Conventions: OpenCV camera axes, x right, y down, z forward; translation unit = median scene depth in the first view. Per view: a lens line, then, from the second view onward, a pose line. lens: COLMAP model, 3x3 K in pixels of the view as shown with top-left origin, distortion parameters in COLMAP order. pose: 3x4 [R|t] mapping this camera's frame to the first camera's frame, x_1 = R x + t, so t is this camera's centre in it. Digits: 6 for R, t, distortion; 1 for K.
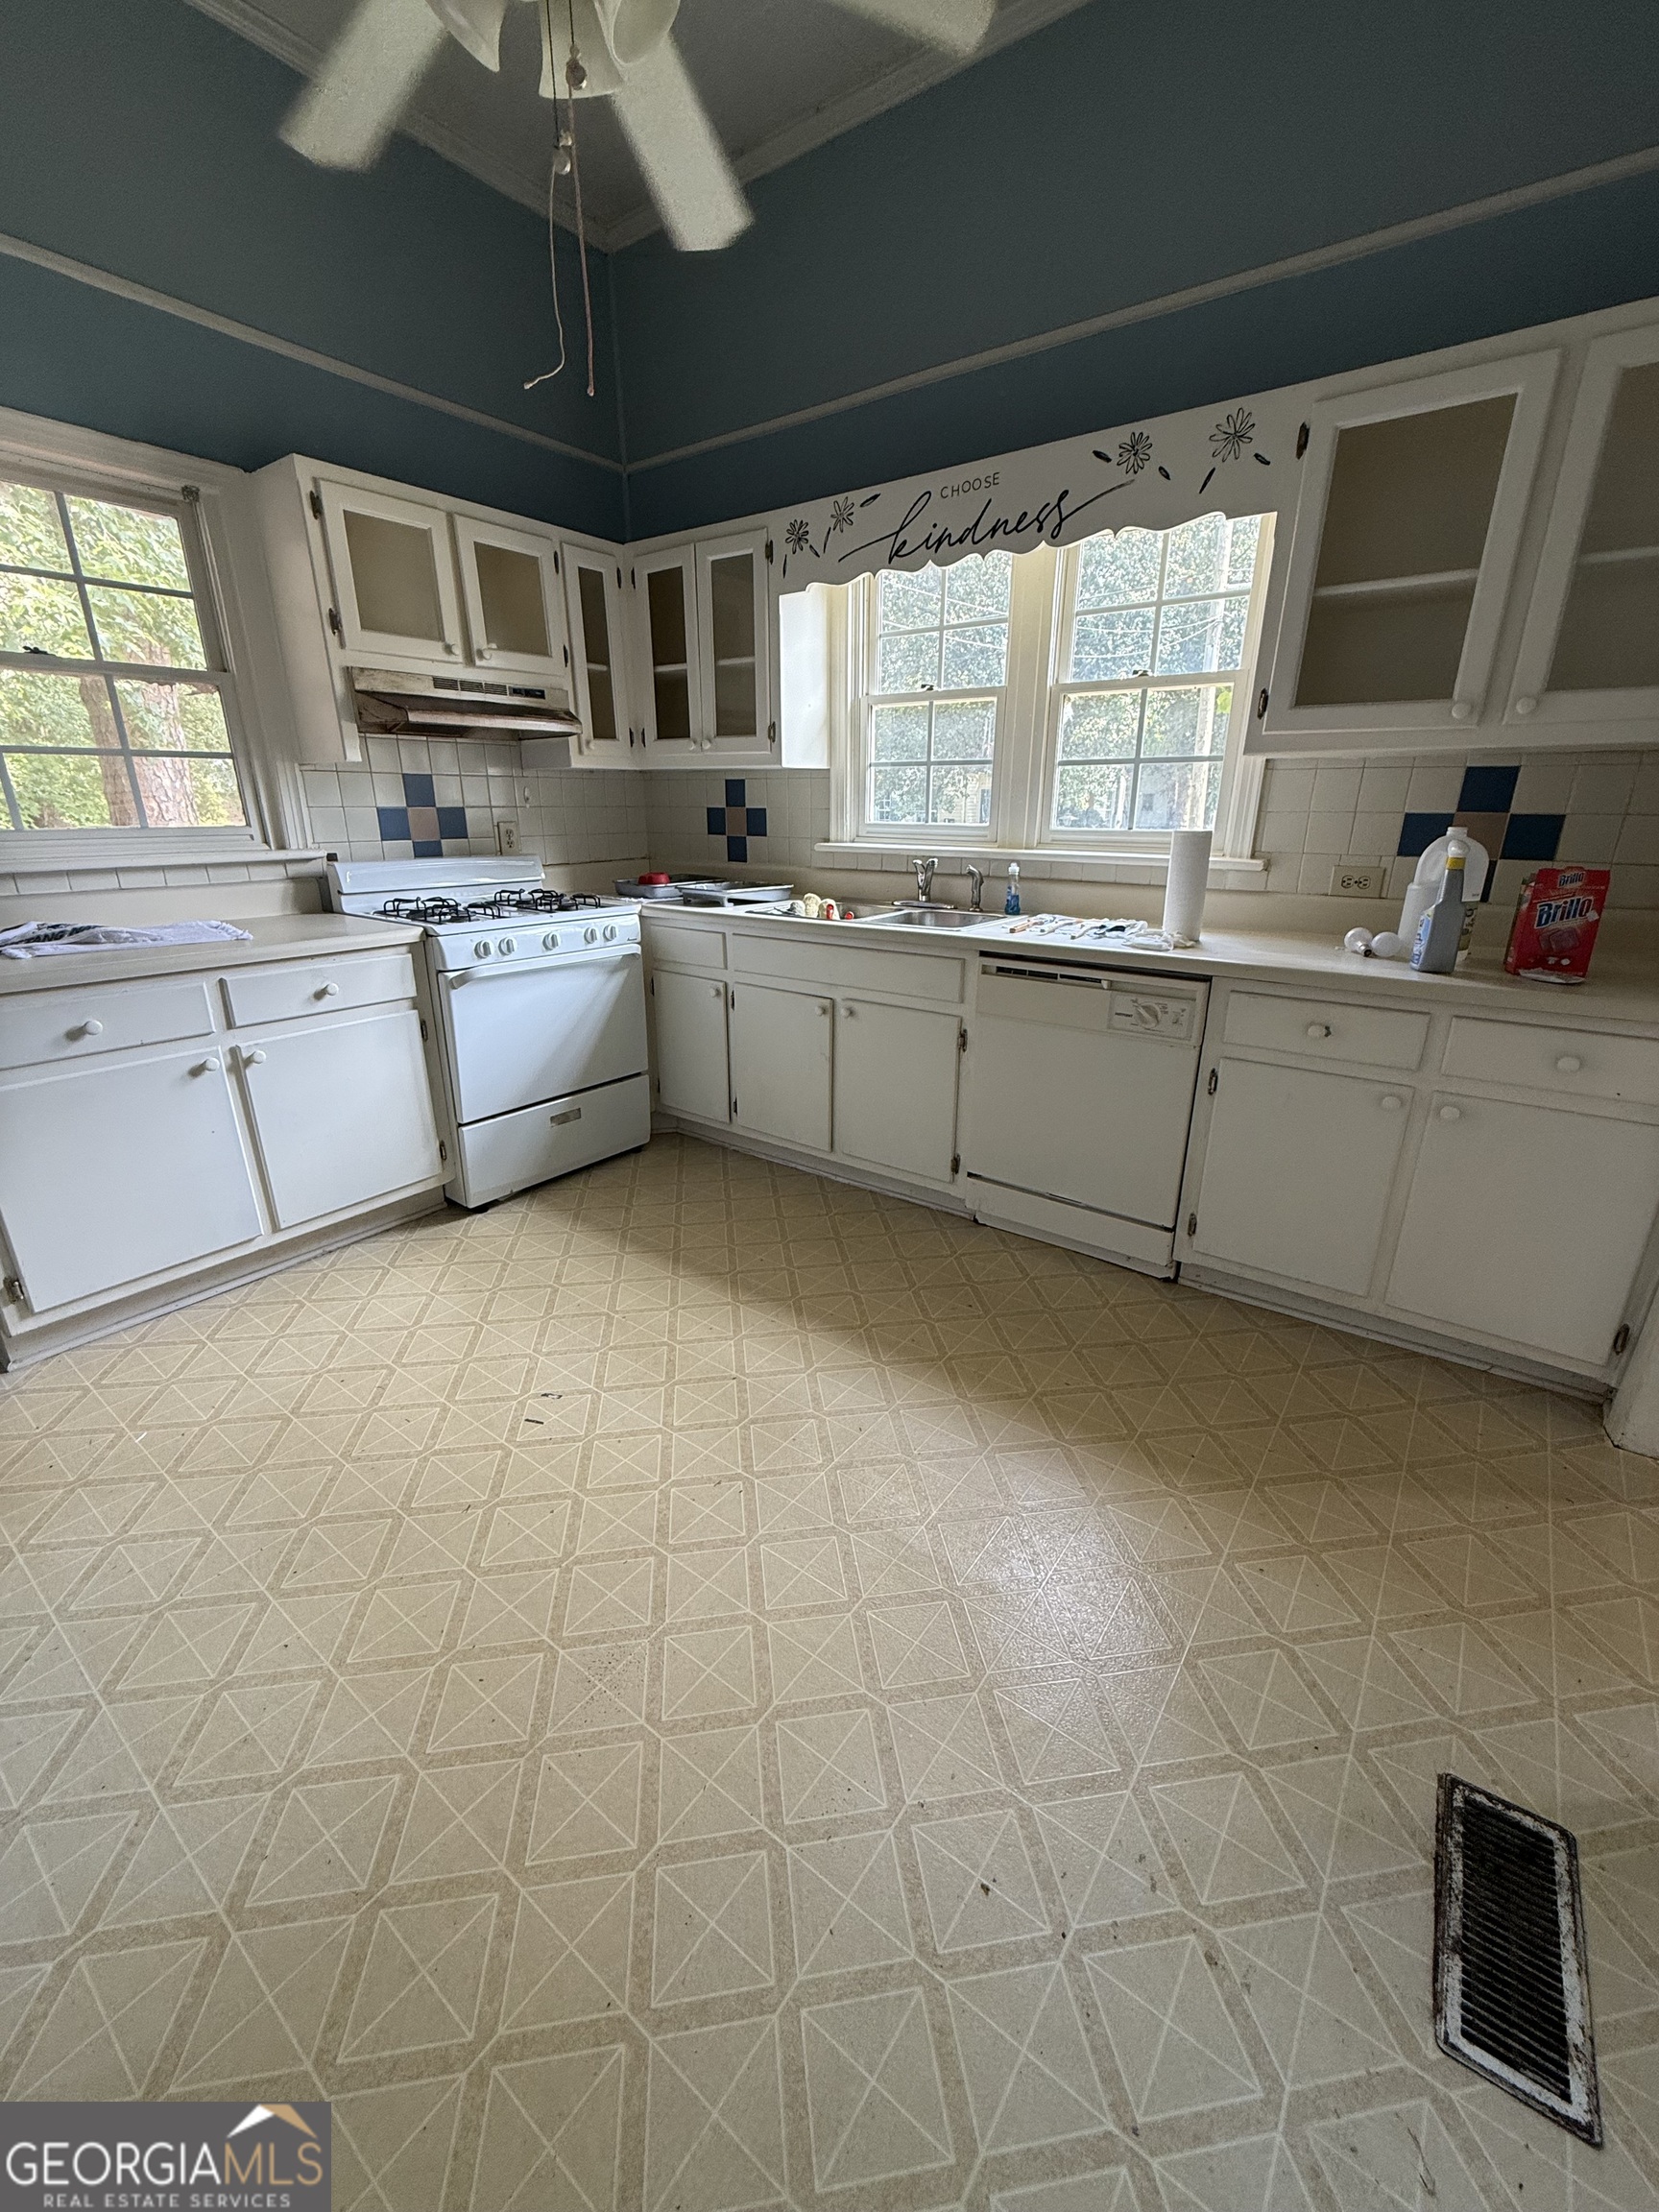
lens RADIAL K [[882.1, 0, 829.5], [0, 882.1, 1106.0], [0, 0, 1]] dist [-0.001060, -0.000432]
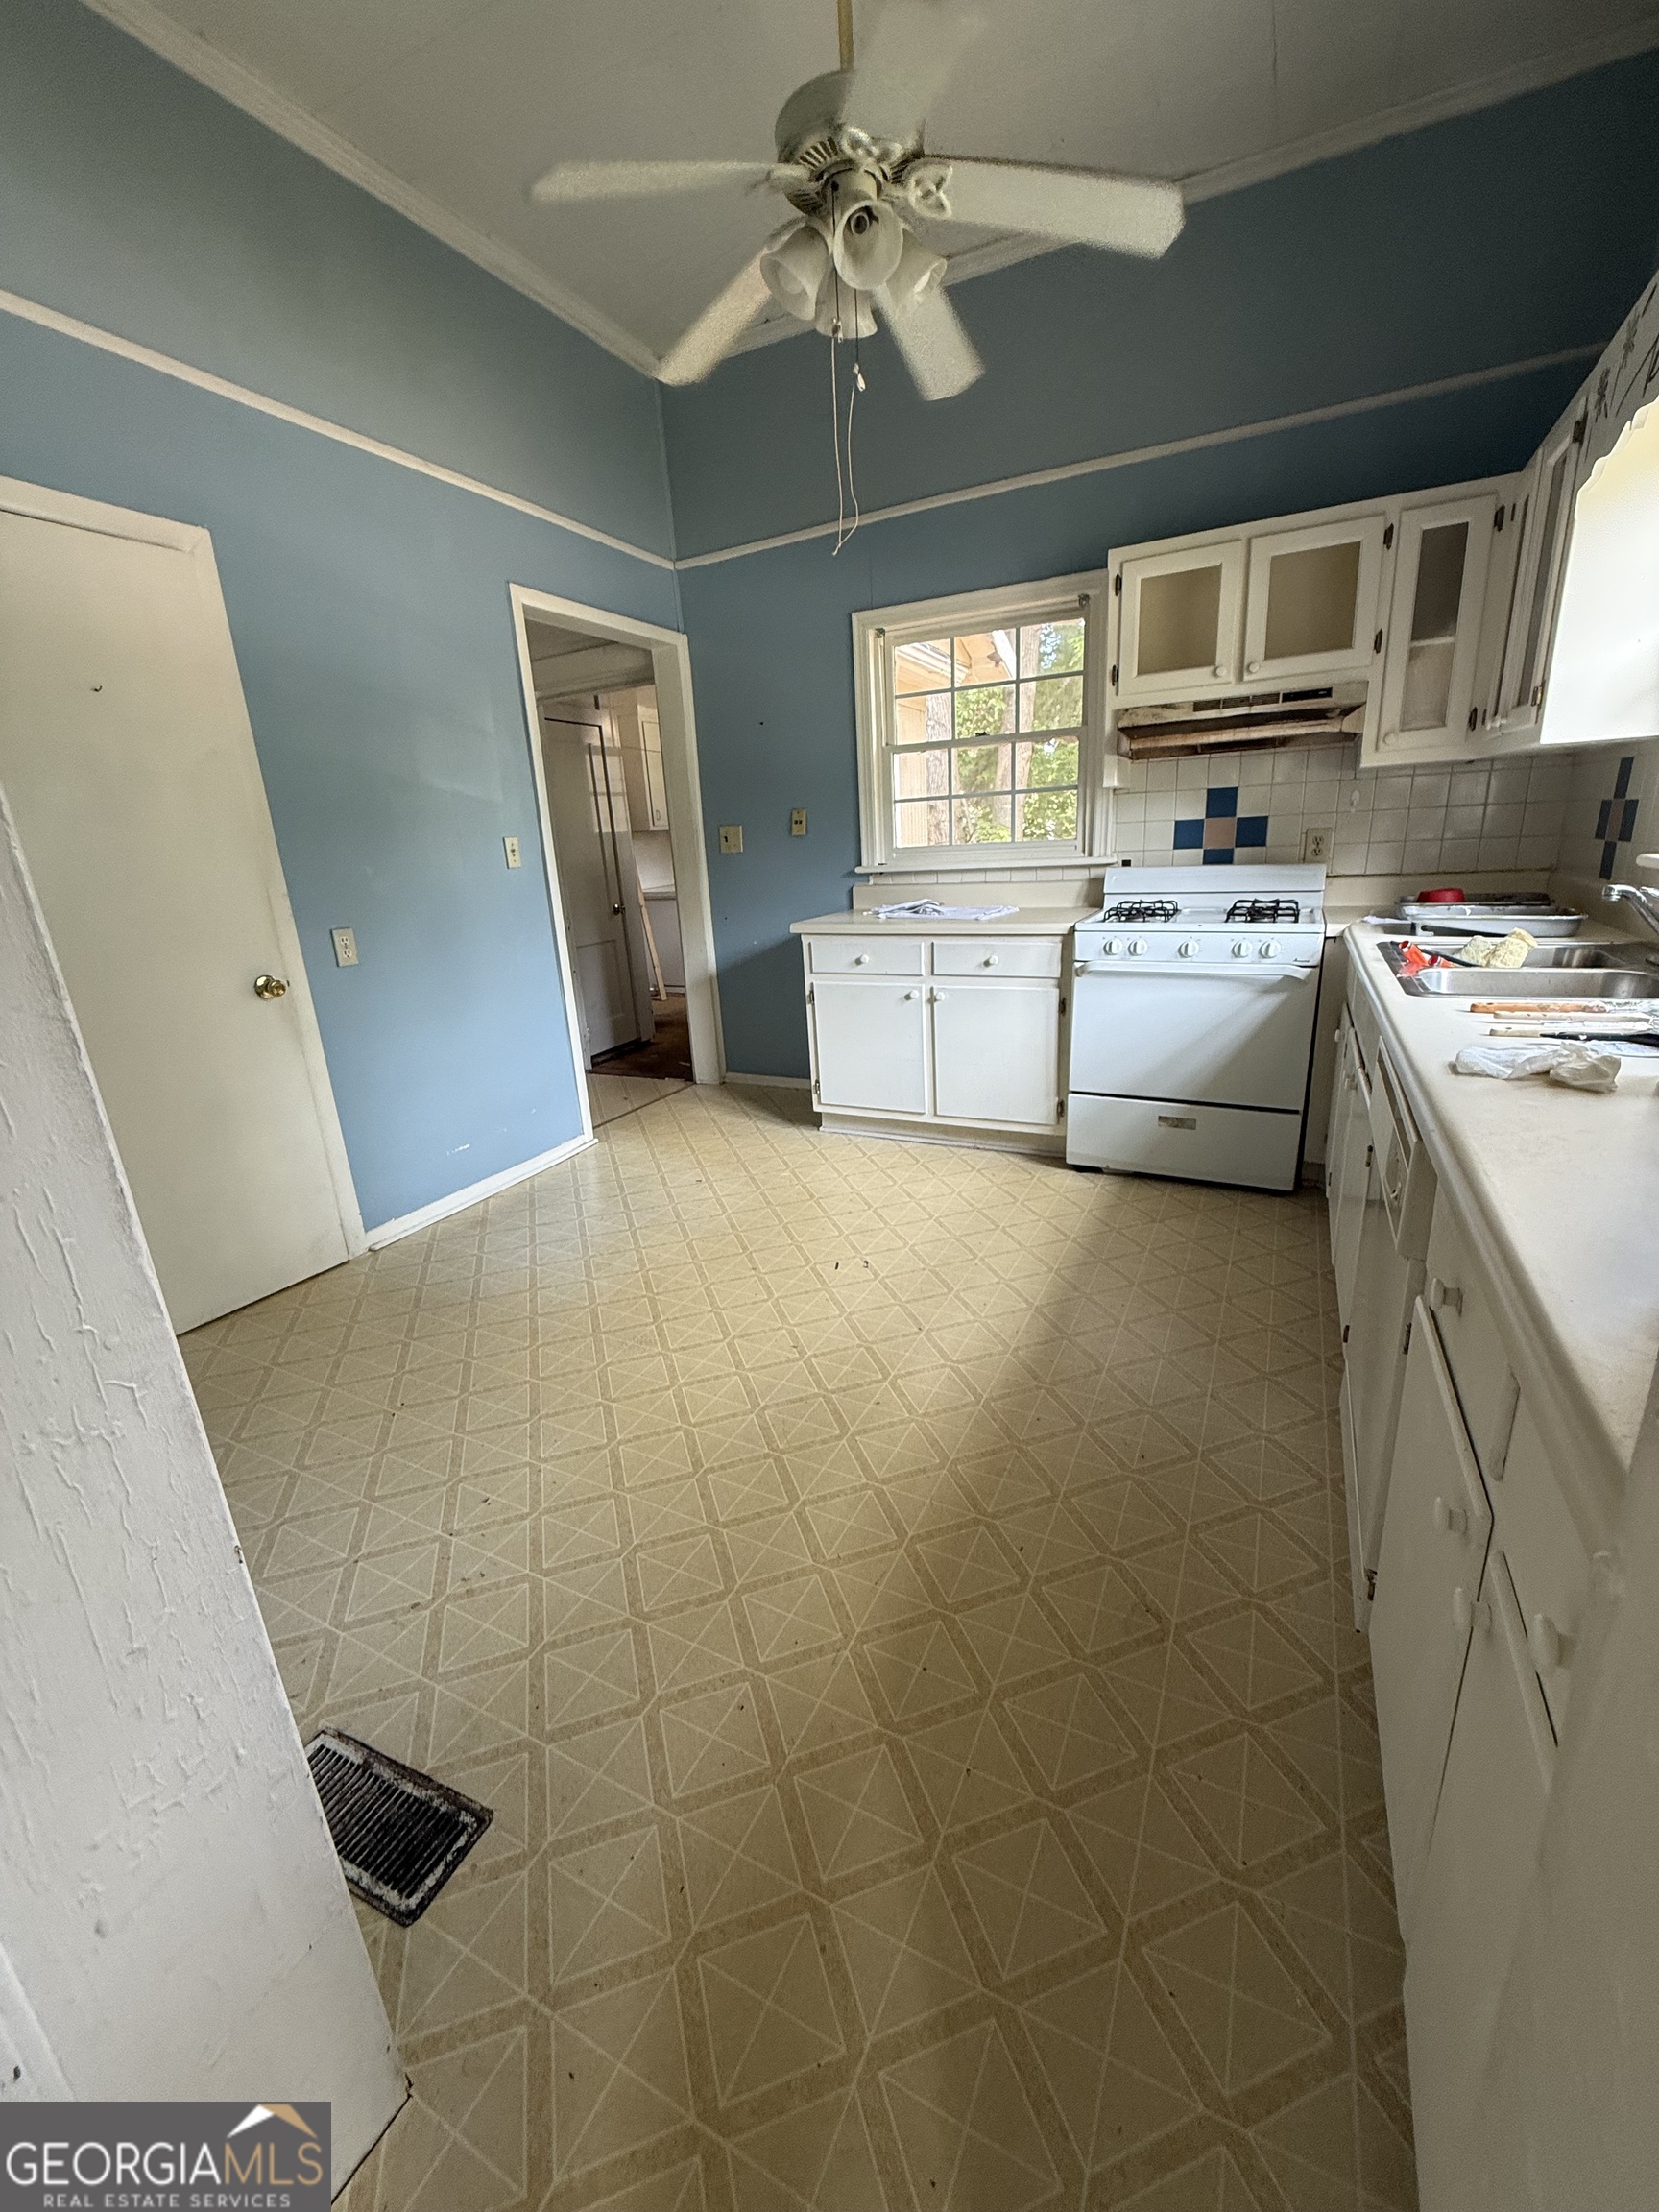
lens RADIAL K [[882.1, 0, 829.5], [0, 882.1, 1106.0], [0, 0, 1]] dist [-0.001060, -0.000432]
pose [[0.172506, 0.276760, -0.945328, 0.690326], [-0.271578, 0.935881, 0.224436, -0.146436], [0.946830, 0.218014, 0.236607, 0.444151]]
